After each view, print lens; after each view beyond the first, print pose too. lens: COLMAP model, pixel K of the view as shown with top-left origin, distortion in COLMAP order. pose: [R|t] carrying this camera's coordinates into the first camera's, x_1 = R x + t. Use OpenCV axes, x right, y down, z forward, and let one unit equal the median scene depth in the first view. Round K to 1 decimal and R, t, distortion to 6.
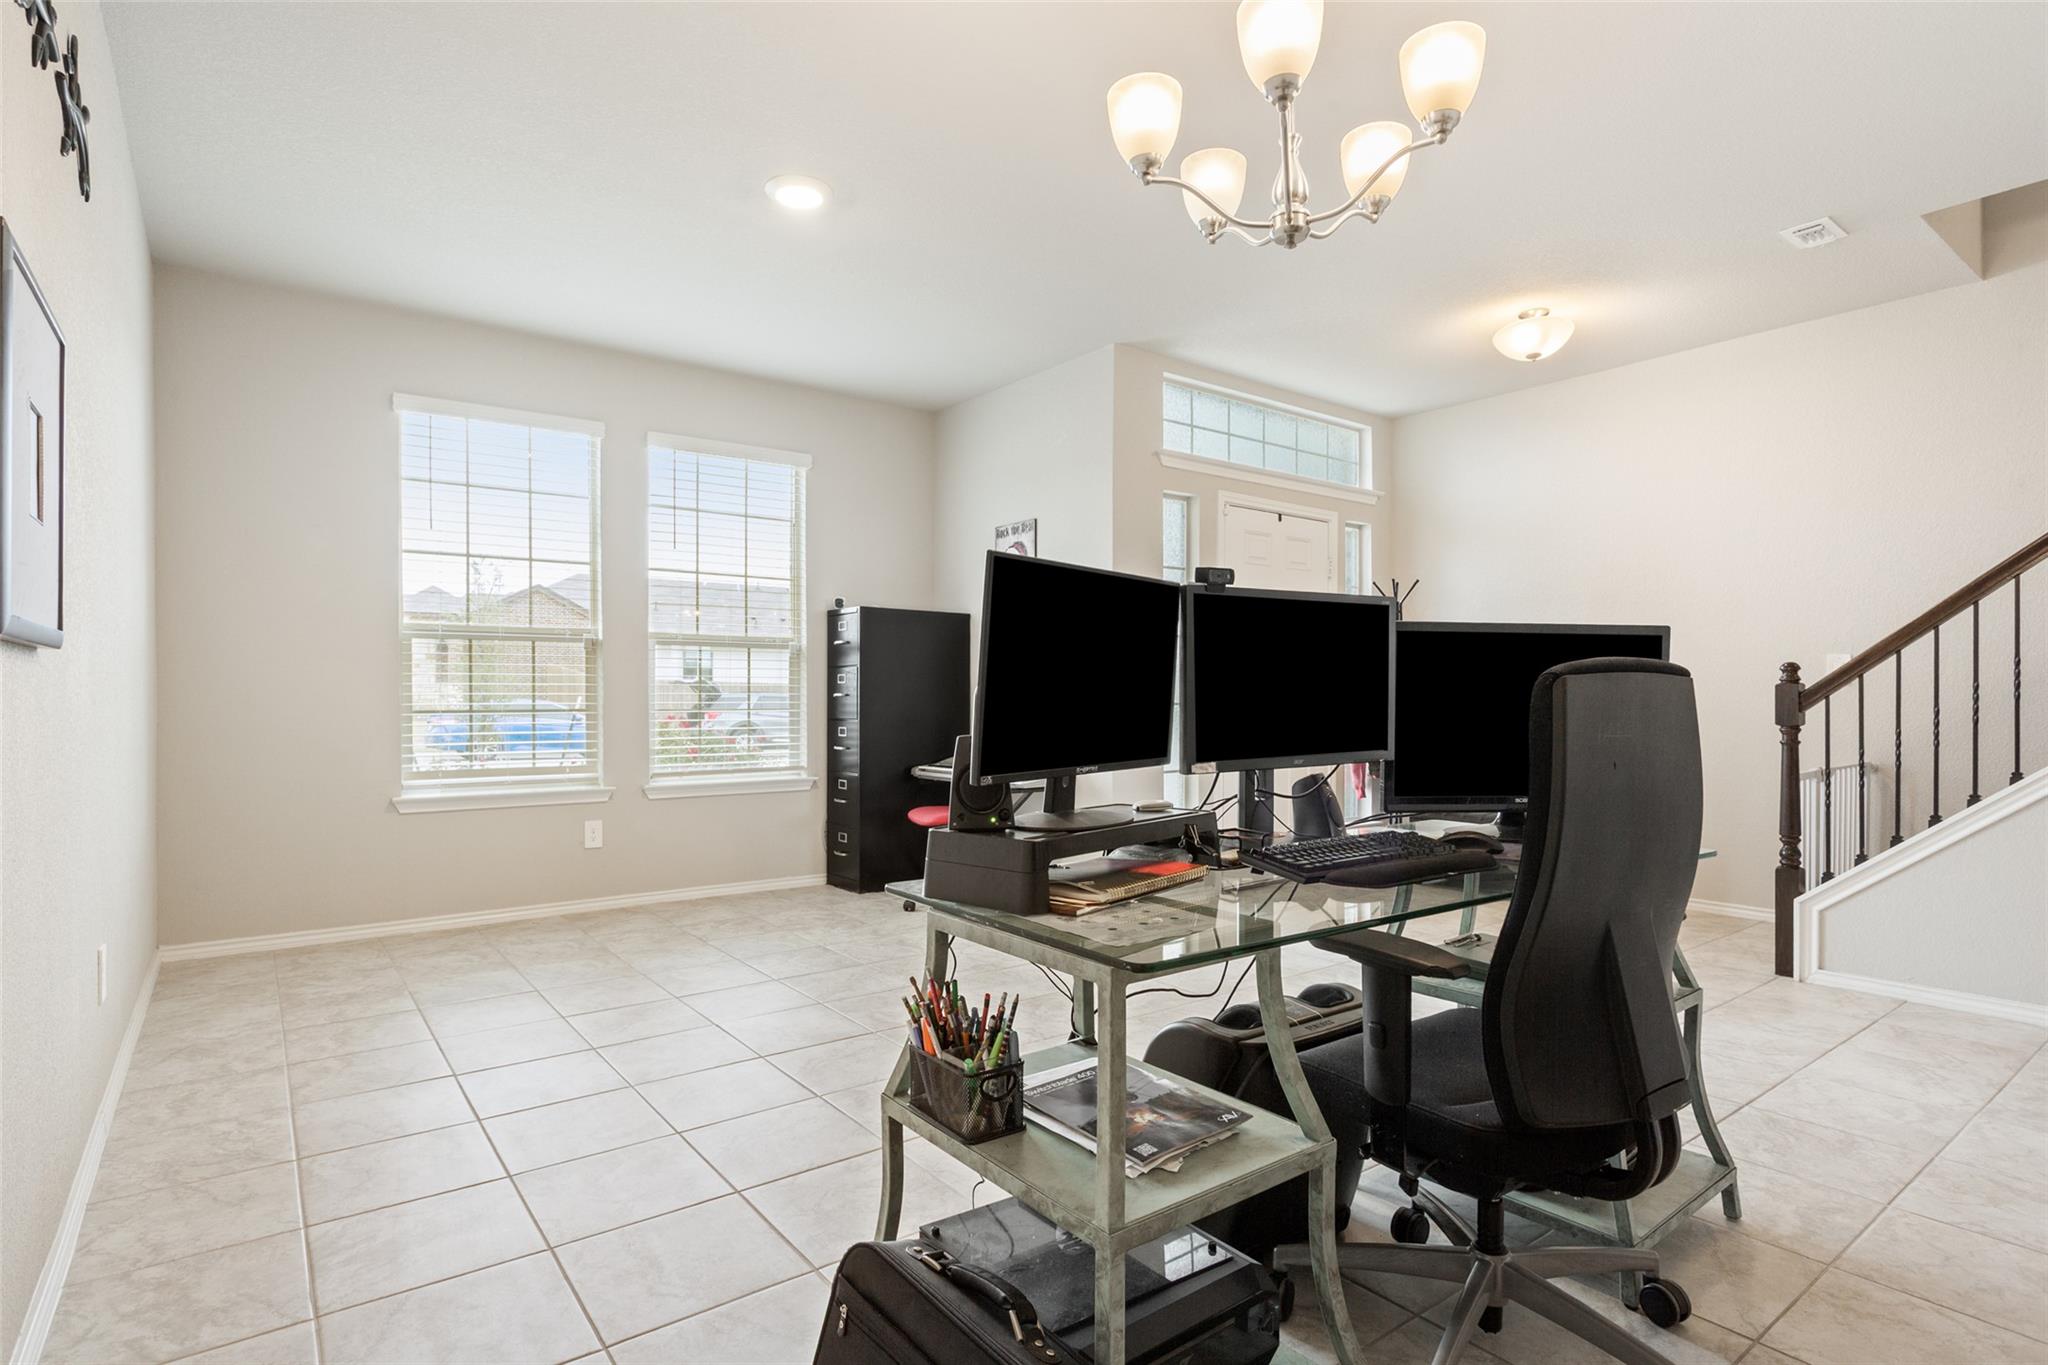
lens RADIAL K [[1018.8, 0, 1021.3], [0, 1018.8, 700.1], [0, 0, 1]] dist [-0.016941, 0.005629]
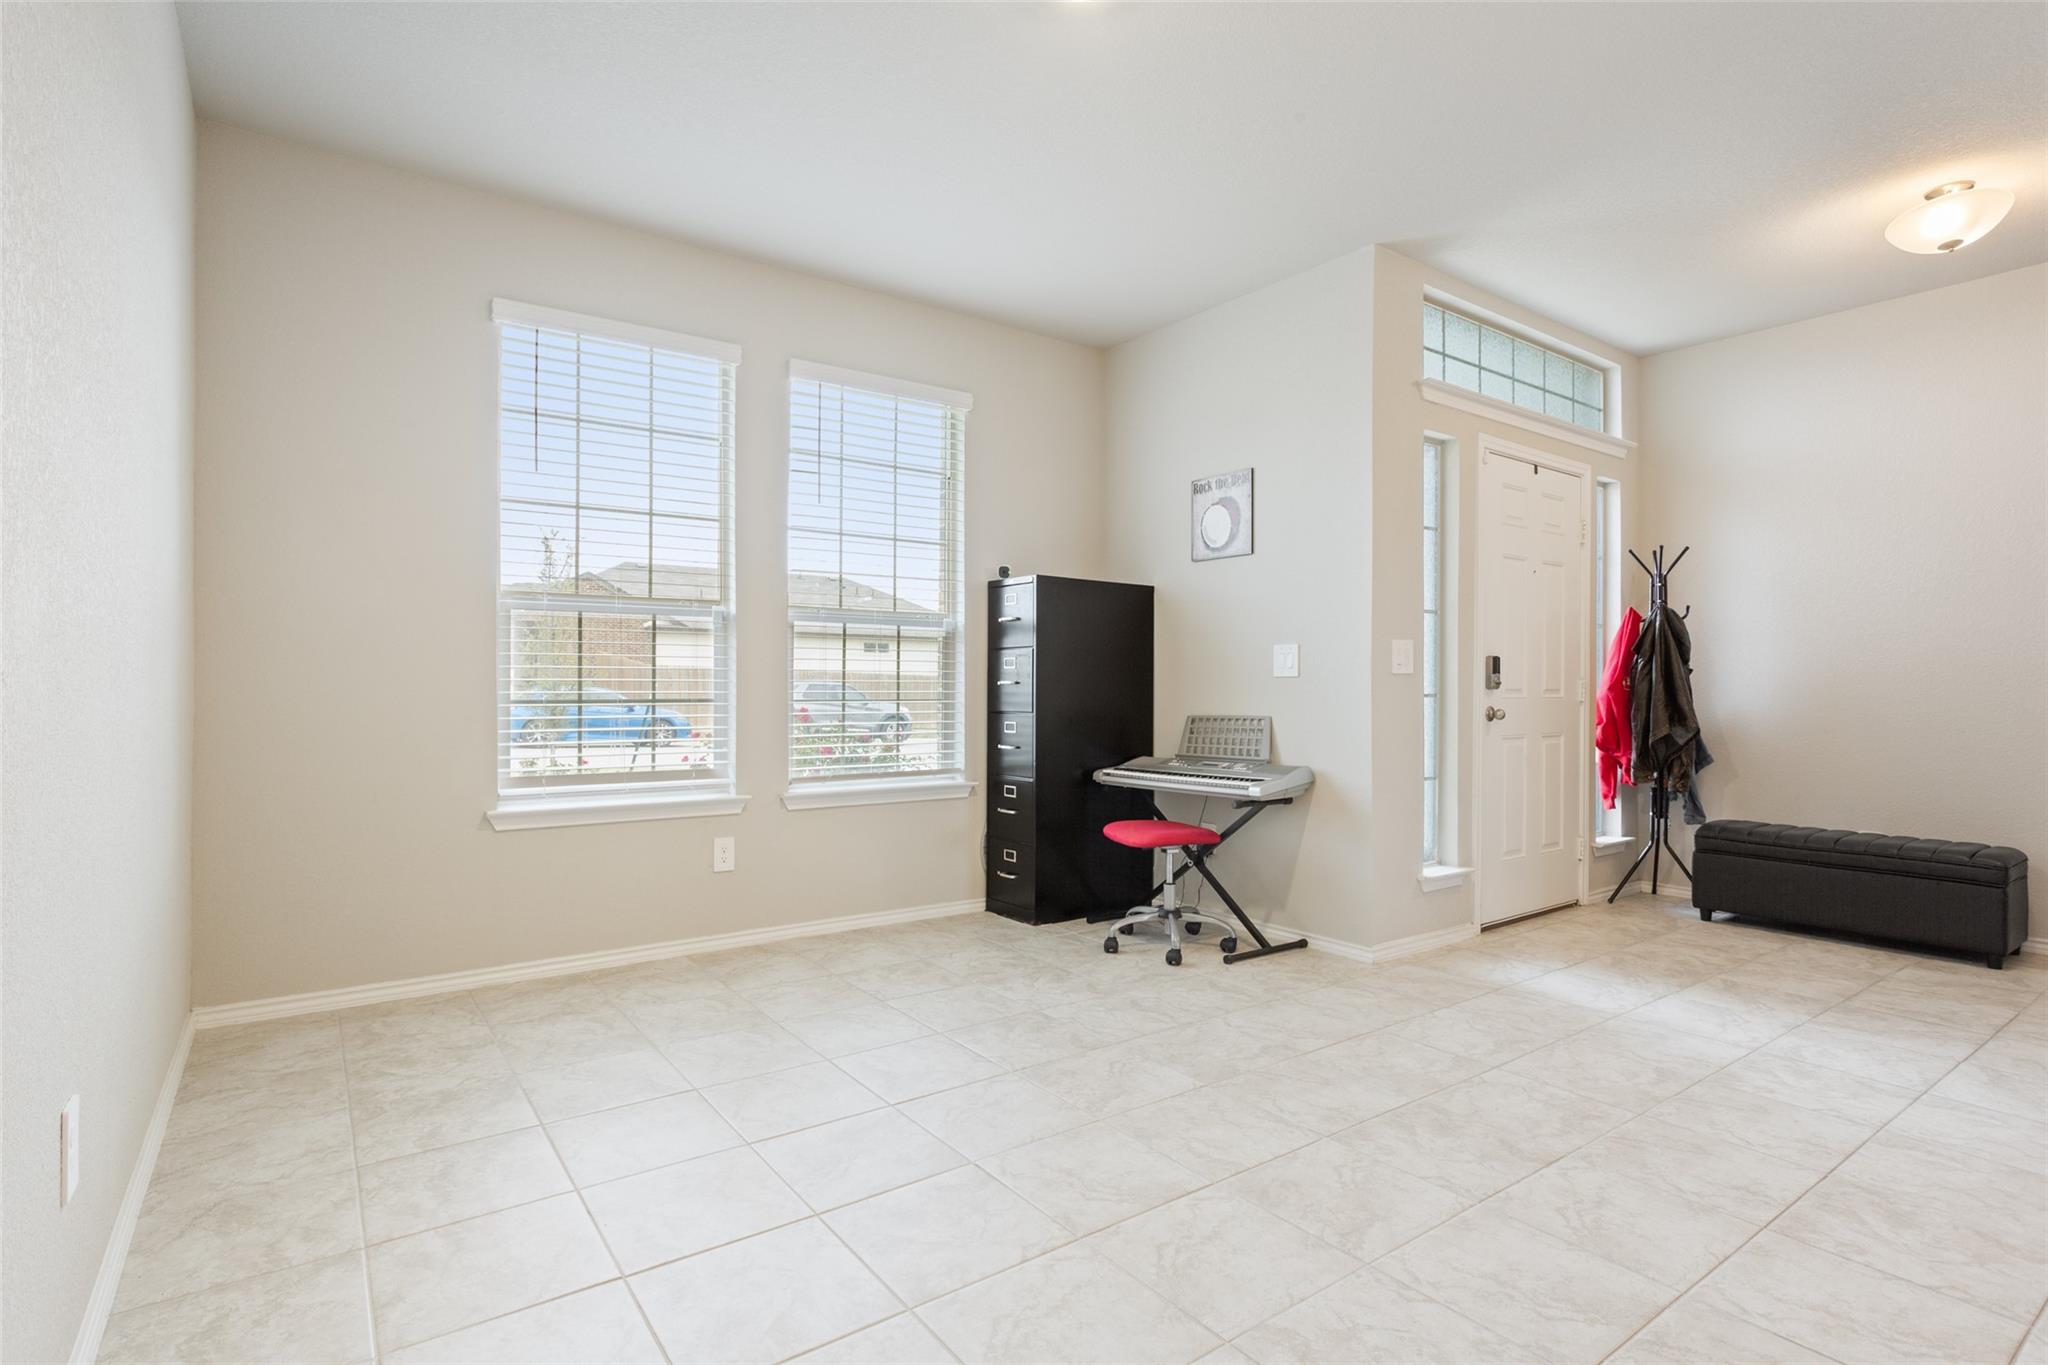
lens RADIAL K [[1018.8, 0, 1025.0], [0, 1018.8, 681.7], [0, 0, 1]] dist [-0.016941, 0.005629]
pose [[0.999365, 0.003540, -0.035442, -0.152588], [-0.003735, 0.999978, -0.005438, -0.001729], [0.035422, 0.005567, 0.999357, 0.197301]]
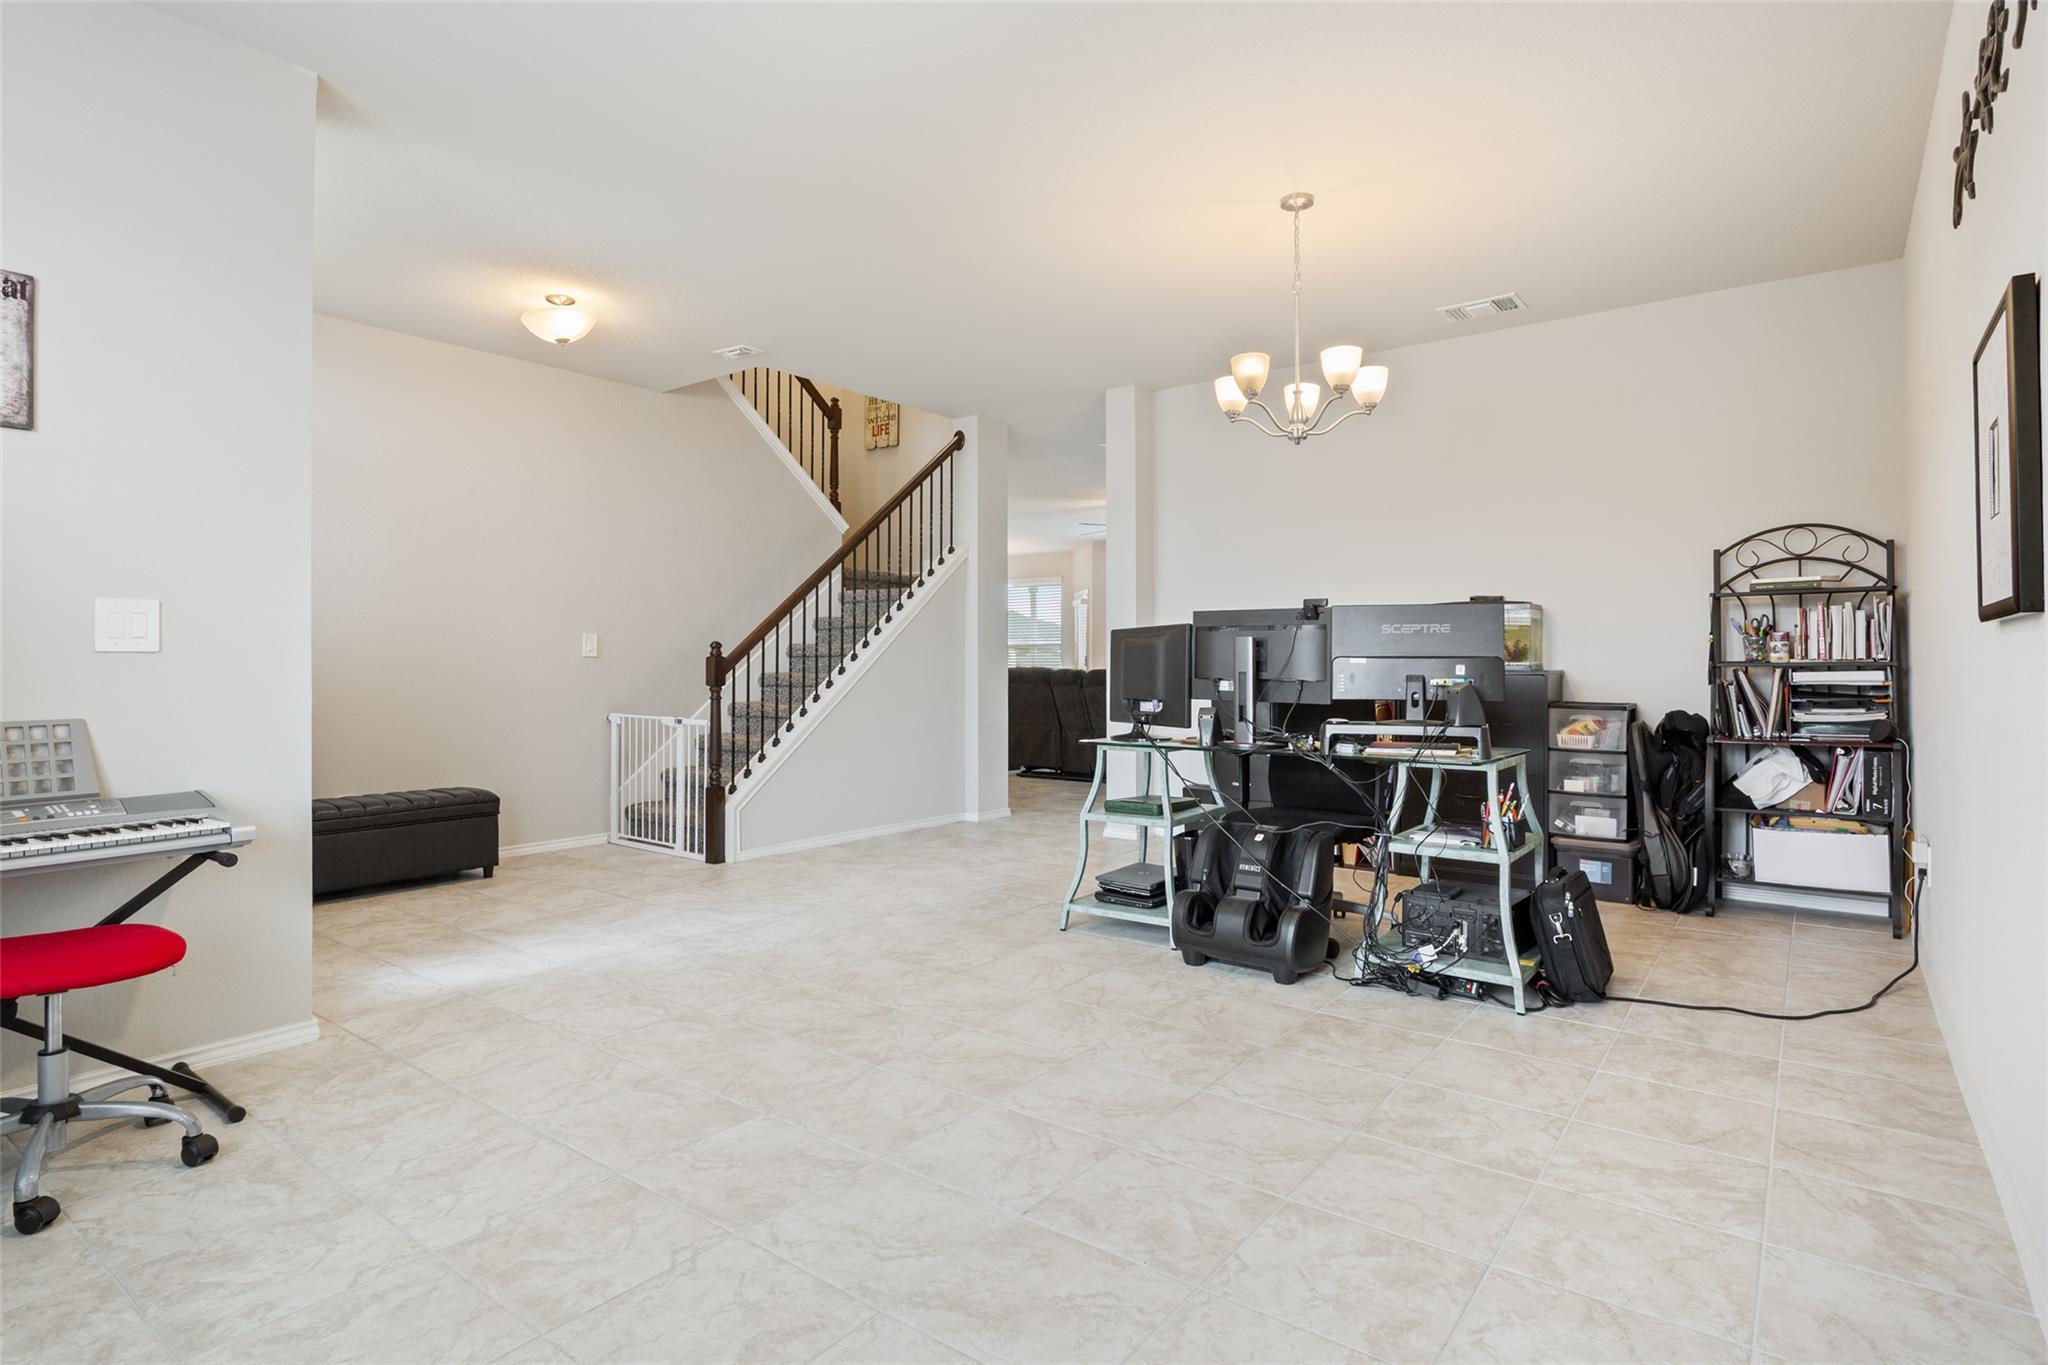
lens RADIAL K [[1018.8, 0, 1002.7], [0, 1018.8, 653.5], [0, 0, 1]] dist [-0.016941, 0.005629]
pose [[-0.234884, 0.011487, 0.971955, -0.588384], [0.003914, 0.999933, -0.010872, -0.003054], [-0.972015, 0.001250, -0.234914, 0.768506]]
